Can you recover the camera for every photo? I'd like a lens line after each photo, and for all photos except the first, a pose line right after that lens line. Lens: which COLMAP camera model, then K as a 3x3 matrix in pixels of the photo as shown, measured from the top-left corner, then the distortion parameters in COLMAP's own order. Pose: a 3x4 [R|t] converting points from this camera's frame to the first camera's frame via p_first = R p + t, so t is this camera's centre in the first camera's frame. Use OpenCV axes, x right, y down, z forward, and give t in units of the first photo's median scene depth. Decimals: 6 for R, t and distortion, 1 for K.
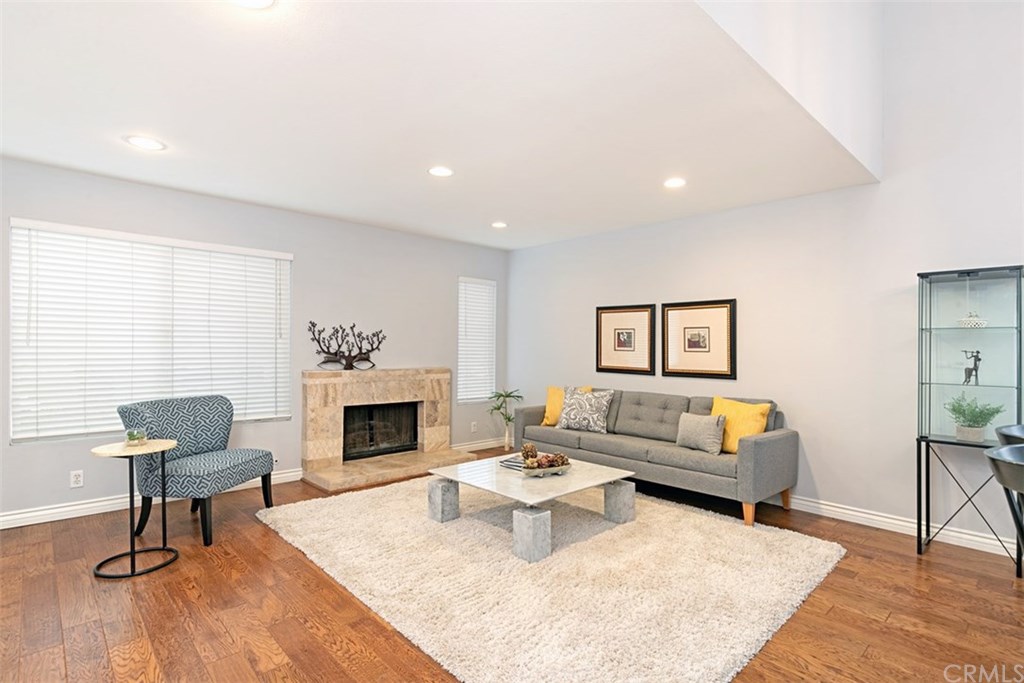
lens RADIAL K [[511.2, 0, 512.0], [0, 511.2, 341.5], [0, 0, 1]] dist [0.000724, -0.000056]
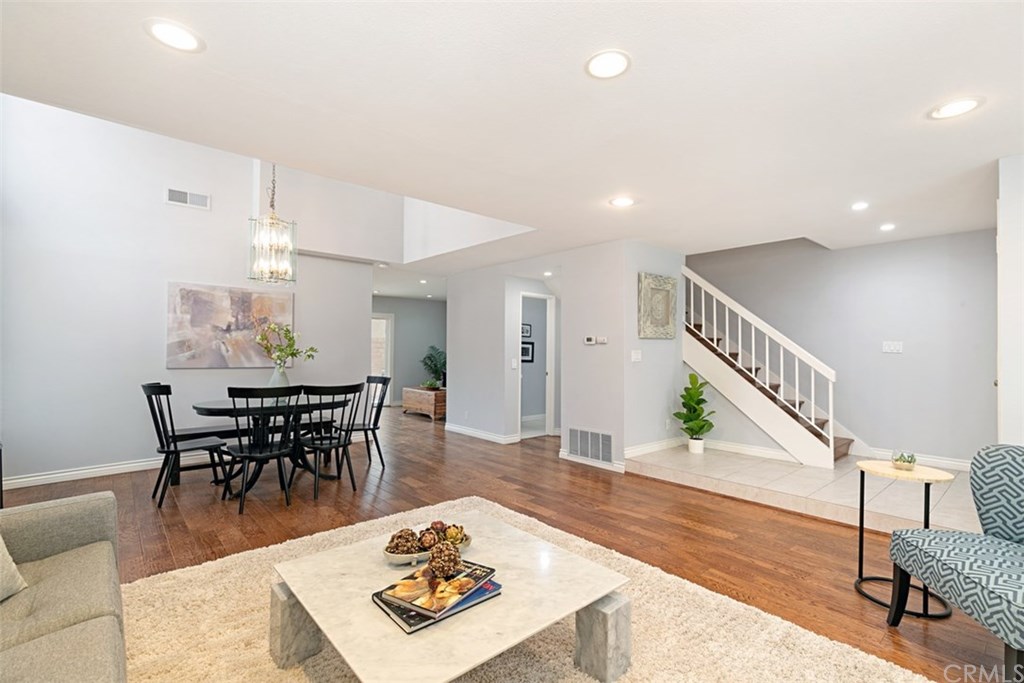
lens RADIAL K [[460.0, 0, 512.0], [0, 460.0, 341.5], [0, 0, 1]] dist [0.003460, 0.000046]
pose [[-0.999257, -0.018598, 0.033772, -0.030786], [-0.019509, 0.999449, -0.026861, 0.005419], [-0.033254, -0.027500, -0.999069, 1.092783]]
